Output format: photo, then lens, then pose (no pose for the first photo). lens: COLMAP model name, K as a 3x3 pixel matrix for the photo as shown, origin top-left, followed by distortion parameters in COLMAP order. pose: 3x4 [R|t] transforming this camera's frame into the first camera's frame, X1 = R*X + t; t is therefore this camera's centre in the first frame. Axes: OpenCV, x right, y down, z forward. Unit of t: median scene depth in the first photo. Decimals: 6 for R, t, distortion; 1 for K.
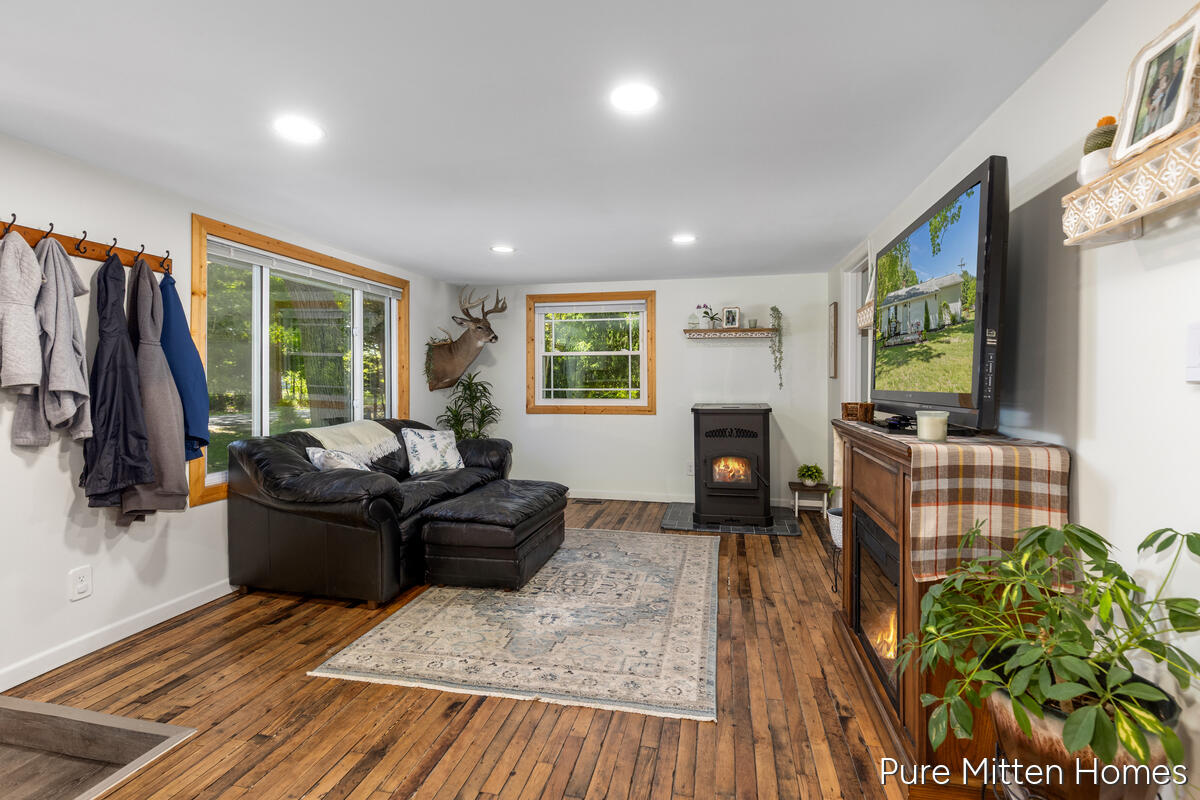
lens RADIAL K [[550.1, 0, 617.9], [0, 550.1, 376.8], [0, 0, 1]] dist [-0.004057, -0.000634]
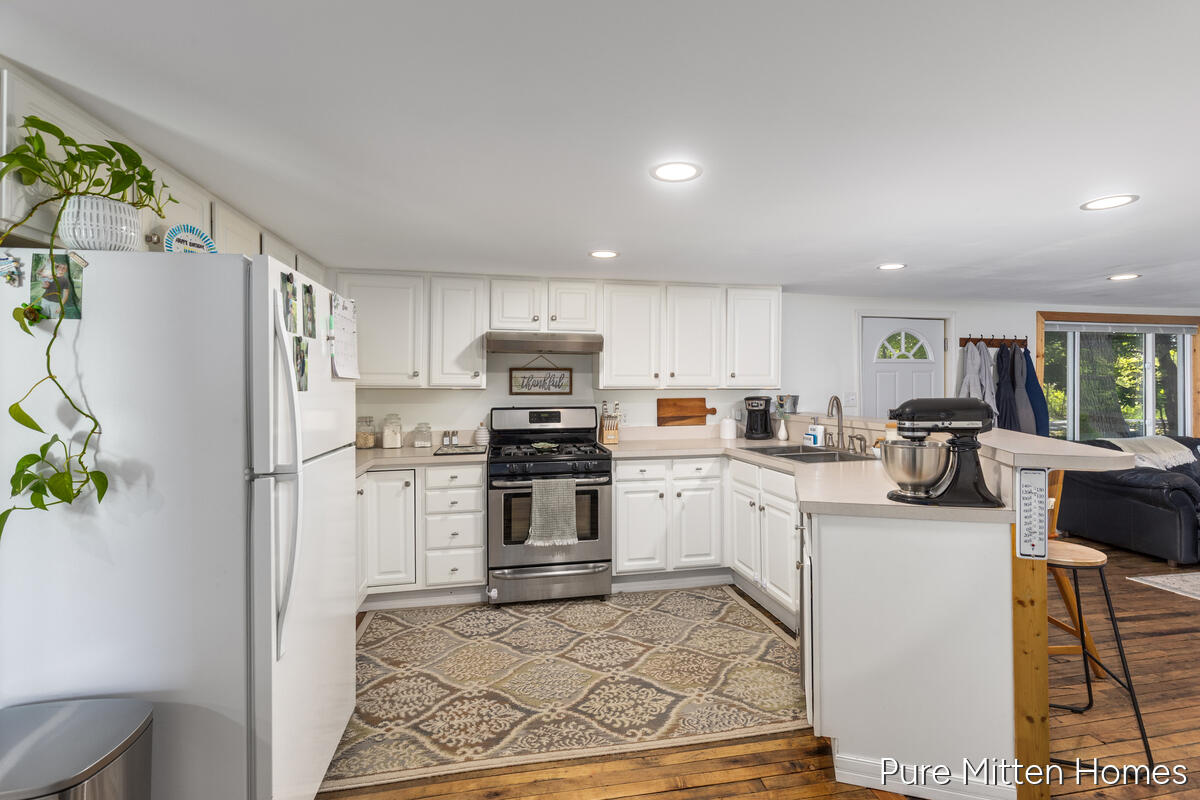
lens RADIAL K [[550.1, 0, 605.3], [0, 550.1, 393.0], [0, 0, 1]] dist [-0.004057, -0.000634]
pose [[0.371197, 0.006574, -0.928531, 0.322633], [0.006004, 0.999937, 0.009480, -0.054640], [0.928535, -0.009094, 0.371134, -0.880026]]
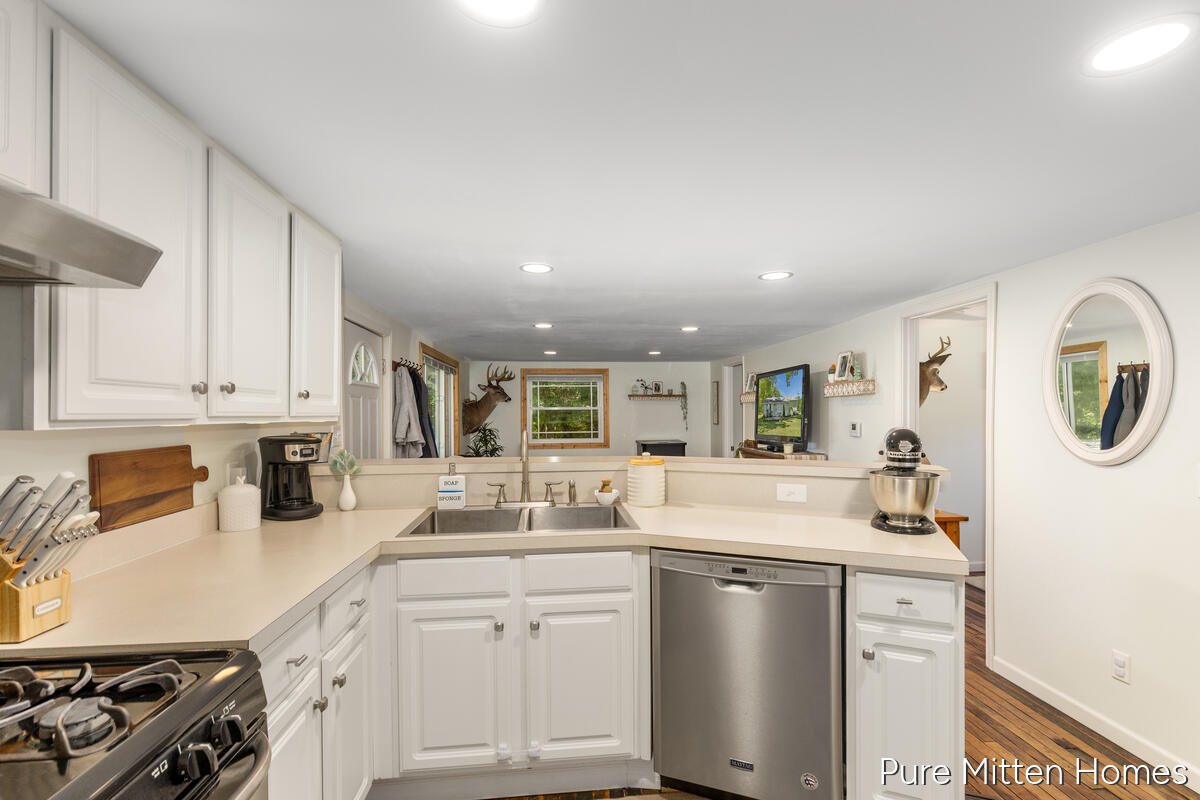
lens RADIAL K [[550.1, 0, 611.5], [0, 550.1, 403.5], [0, 0, 1]] dist [-0.004057, -0.000634]
pose [[0.955275, 0.001930, 0.295714, -0.650117], [0.001852, 0.999920, -0.012509, -0.064106], [-0.295714, 0.012498, 0.955195, -0.832686]]
